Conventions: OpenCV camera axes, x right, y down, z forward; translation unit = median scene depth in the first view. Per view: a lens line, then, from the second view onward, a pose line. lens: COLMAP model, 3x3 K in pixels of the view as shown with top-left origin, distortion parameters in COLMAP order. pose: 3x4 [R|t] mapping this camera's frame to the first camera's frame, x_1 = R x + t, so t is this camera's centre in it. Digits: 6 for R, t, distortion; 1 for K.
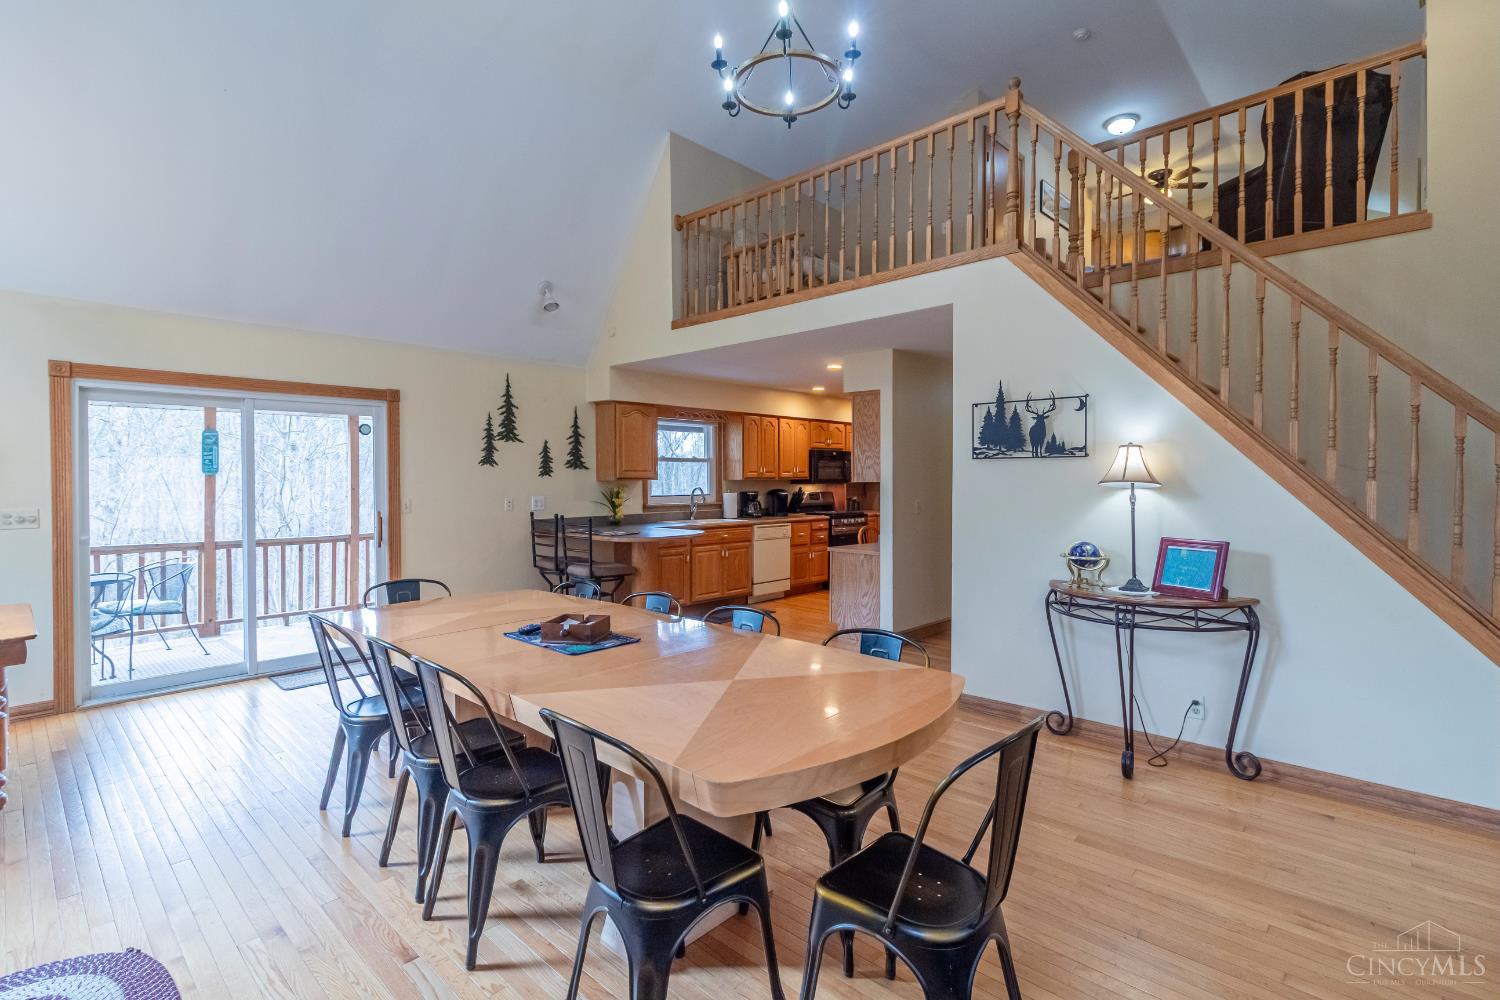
lens RADIAL K [[702.3, 0, 781.7], [0, 702.3, 480.0], [0, 0, 1]] dist [0.000879, 0.000139]
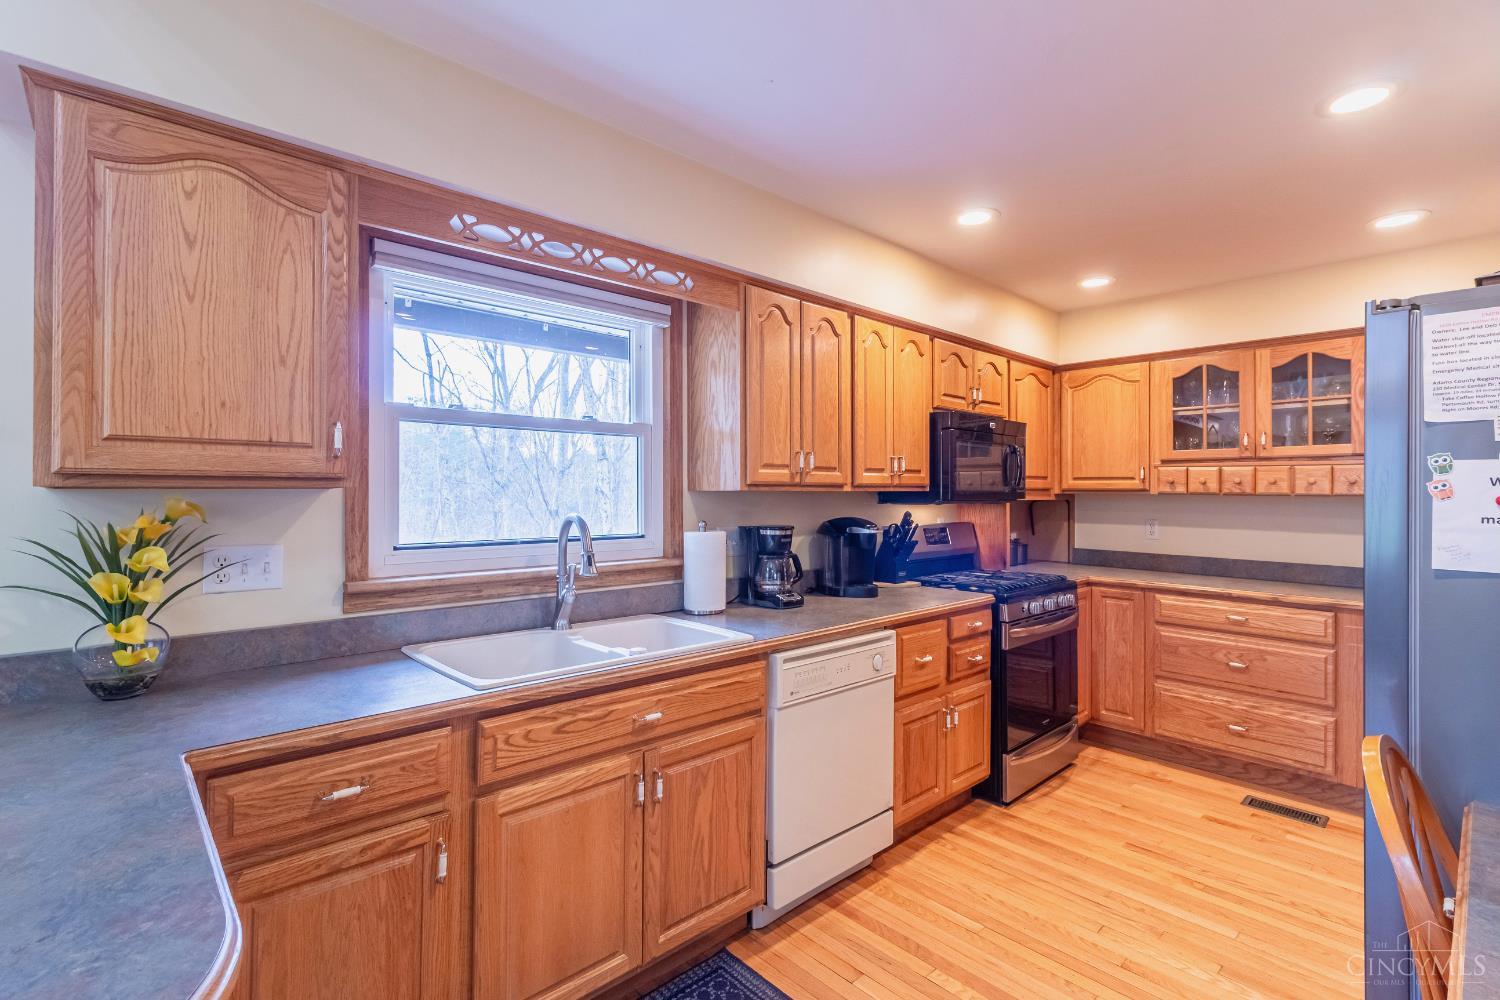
lens RADIAL K [[698.2, 0, 757.1], [0, 698.2, 486.2], [0, 0, 1]] dist [0.002014, 0.000605]
pose [[0.995077, 0.001871, -0.099084, -0.018680], [-0.003370, 0.999882, -0.014956, 0.002471], [0.099044, 0.015216, 0.994967, 0.709205]]
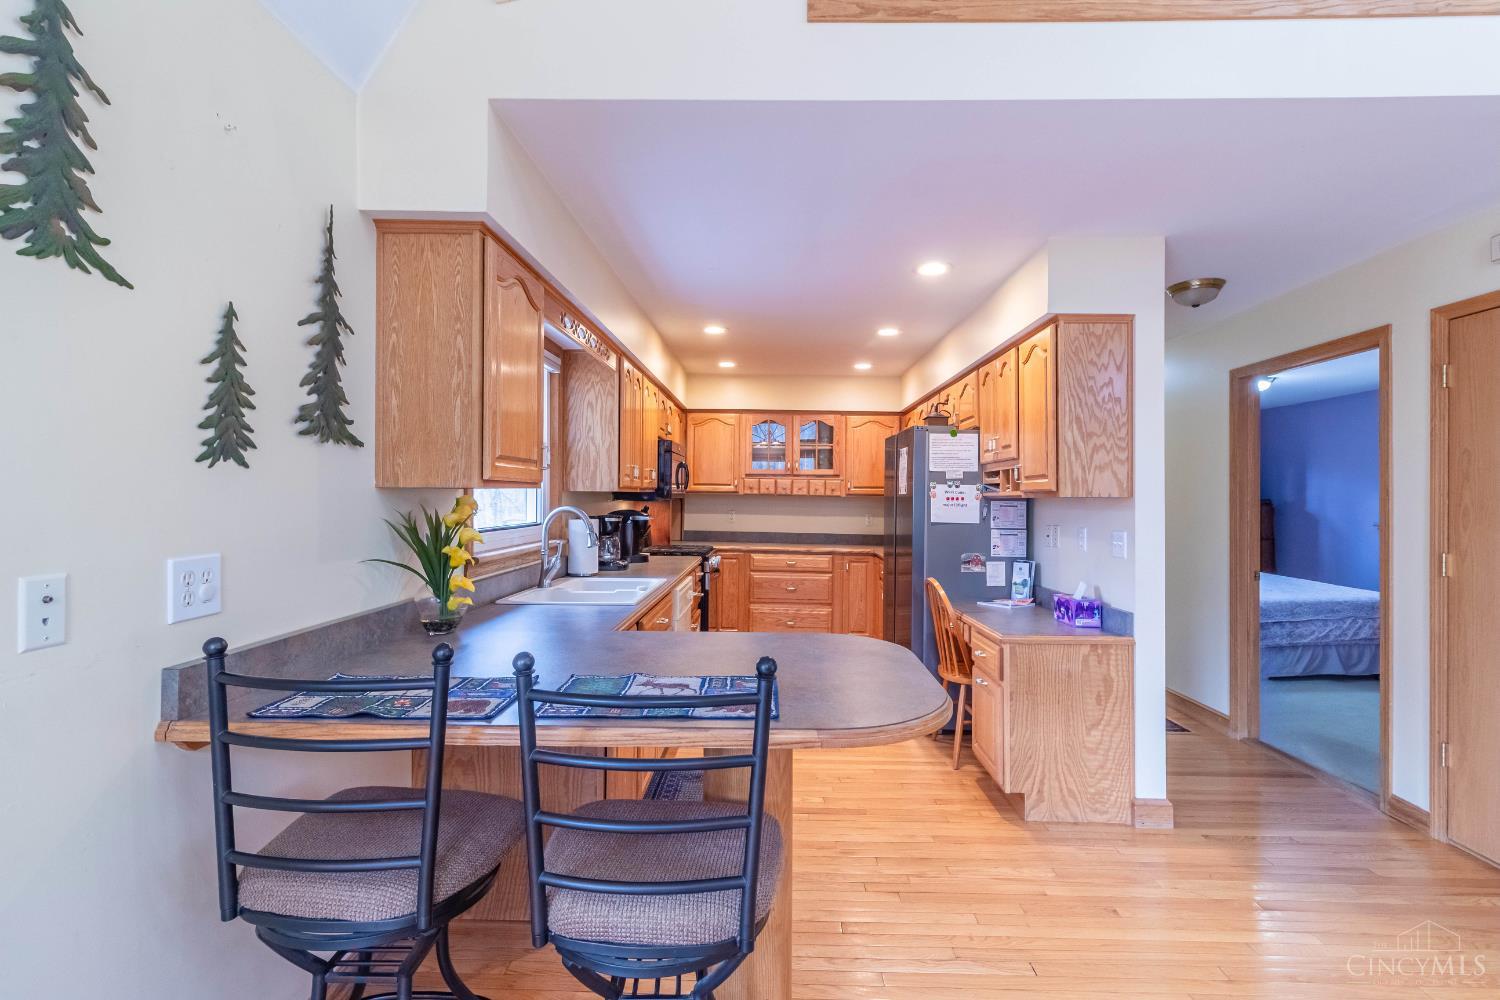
lens RADIAL K [[691.5, 0, 764.8], [0, 691.5, 485.4], [0, 0, 1]] dist [0.002286, 0.000432]
pose [[0.766100, 0.017398, 0.642486, -0.286786], [-0.007059, 0.999801, -0.018657, 0.003827], [-0.642682, 0.009758, 0.766071, 0.593420]]
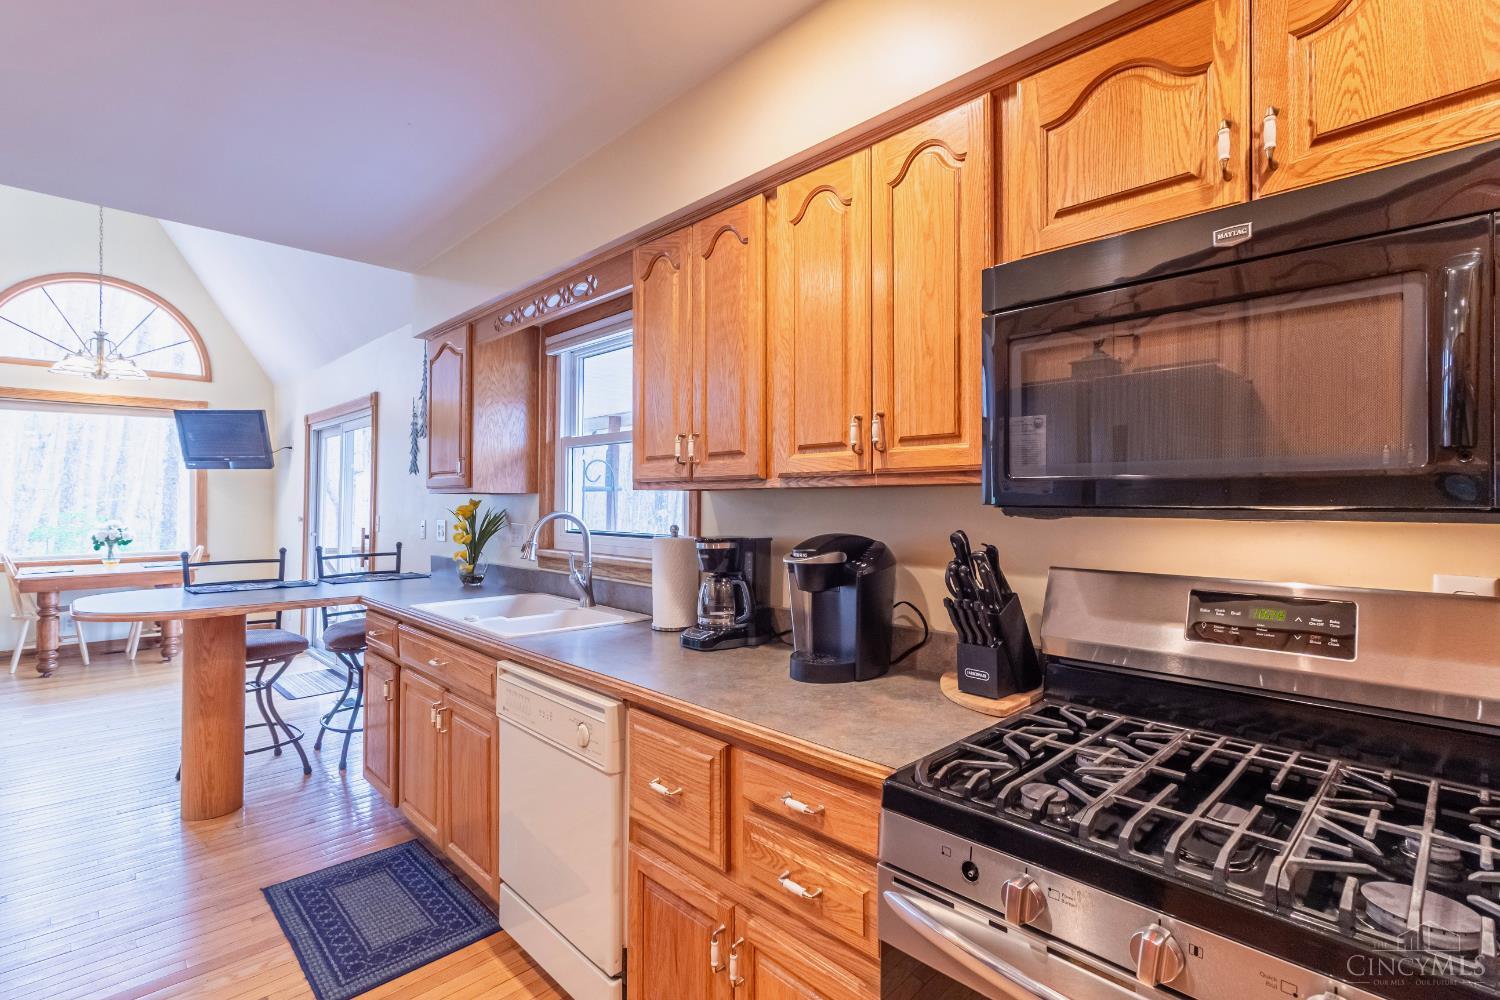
lens RADIAL K [[703.3, 0, 751.7], [0, 703.3, 513.9], [0, 0, 1]] dist [0.001470, 0.001564]
pose [[-0.085753, 0.012997, -0.996232, 0.216219], [-0.009553, 0.999858, 0.013866, 0.004734], [0.996271, 0.010706, -0.085616, 1.096033]]
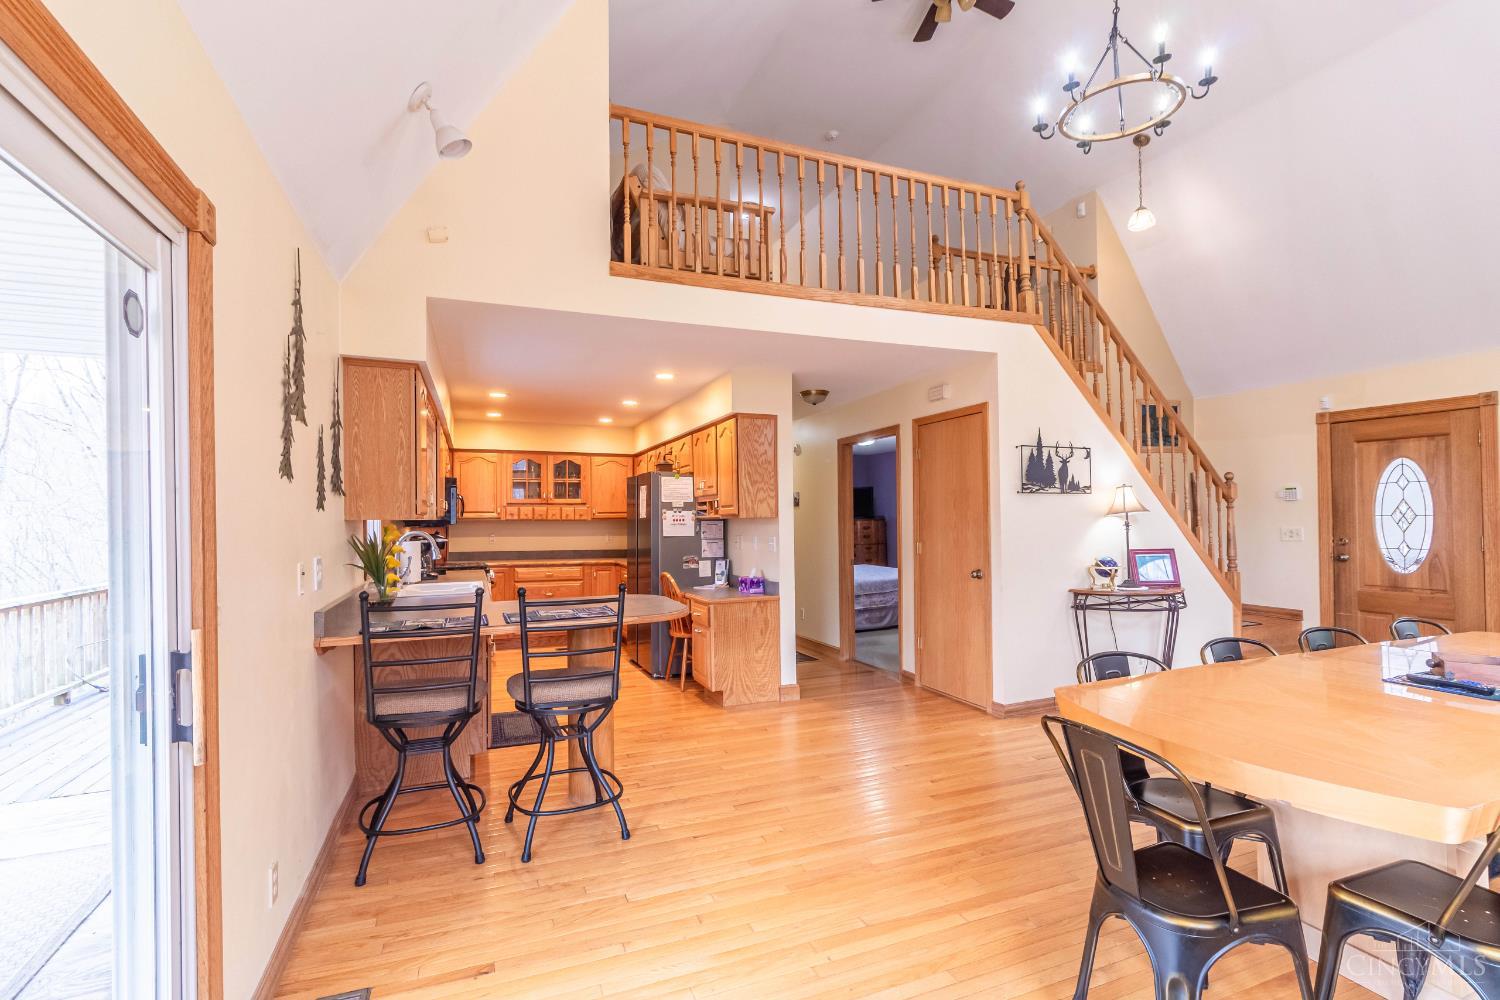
lens RADIAL K [[692.4, 0, 754.7], [0, 692.4, 500.1], [0, 0, 1]] dist [0.002698, 0.000532]
pose [[0.456427, 0.018415, 0.889570, -0.498473], [0.014114, 0.999510, -0.027933, 0.003619], [-0.889649, 0.025304, 0.455944, 0.467041]]
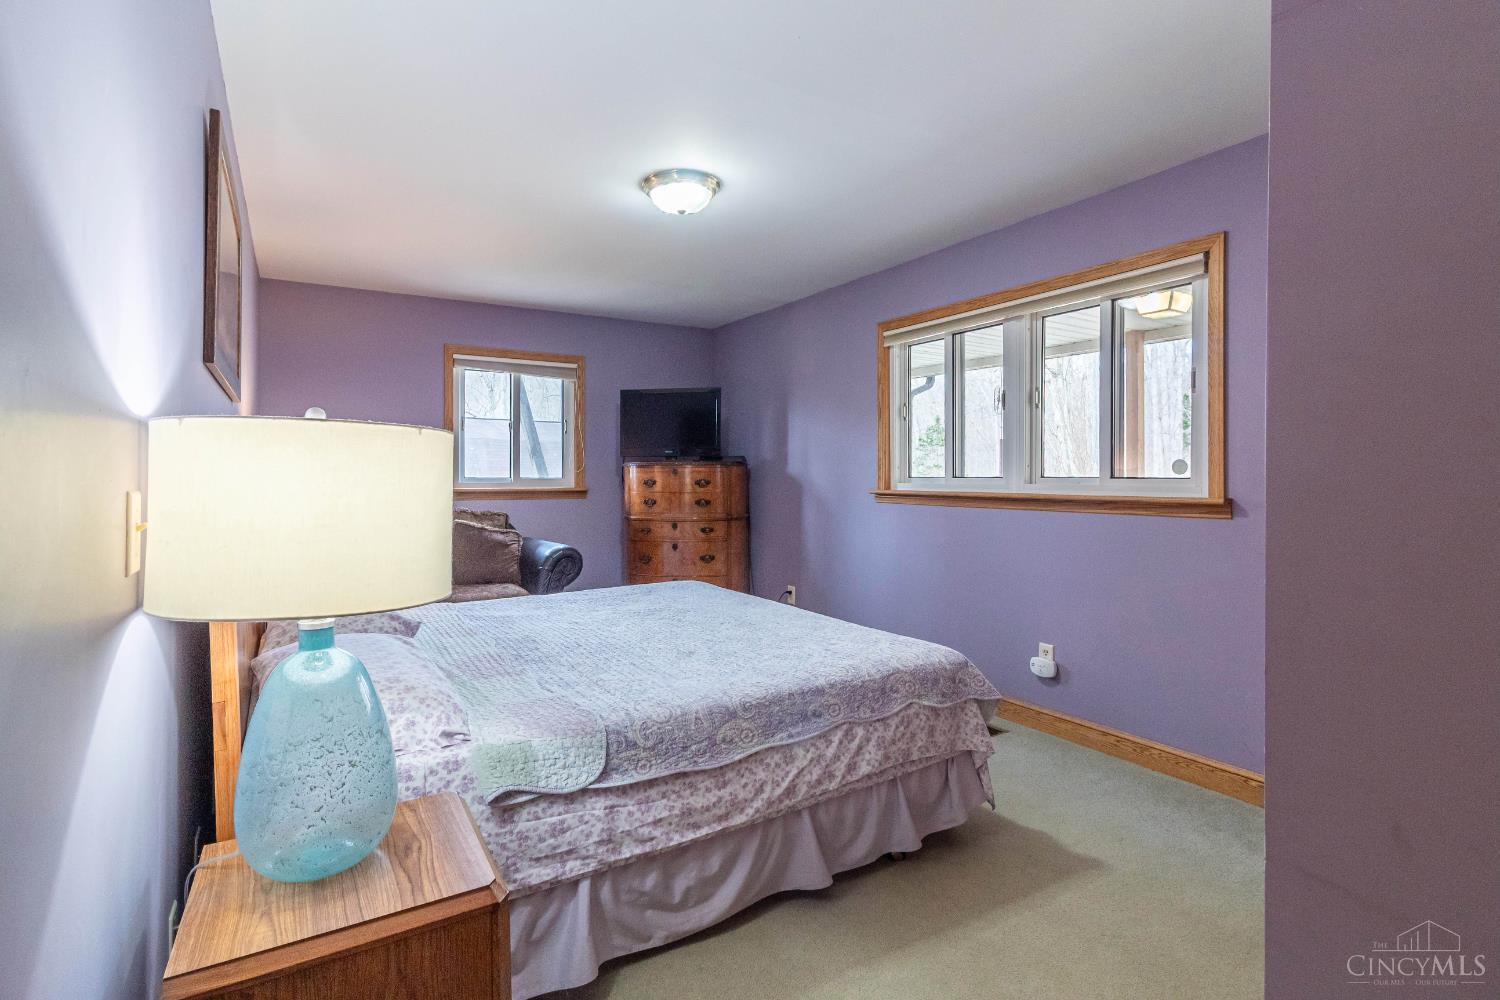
lens RADIAL K [[725.7, 0, 745.5], [0, 725.7, 471.8], [0, 0, 1]] dist [0.000476, 0.000123]
pose [[0.297082, 0.007748, 0.954820, 0.300018], [0.004192, 0.999947, -0.009419, 0.021762], [-0.954843, 0.006801, 0.297034, 0.695058]]
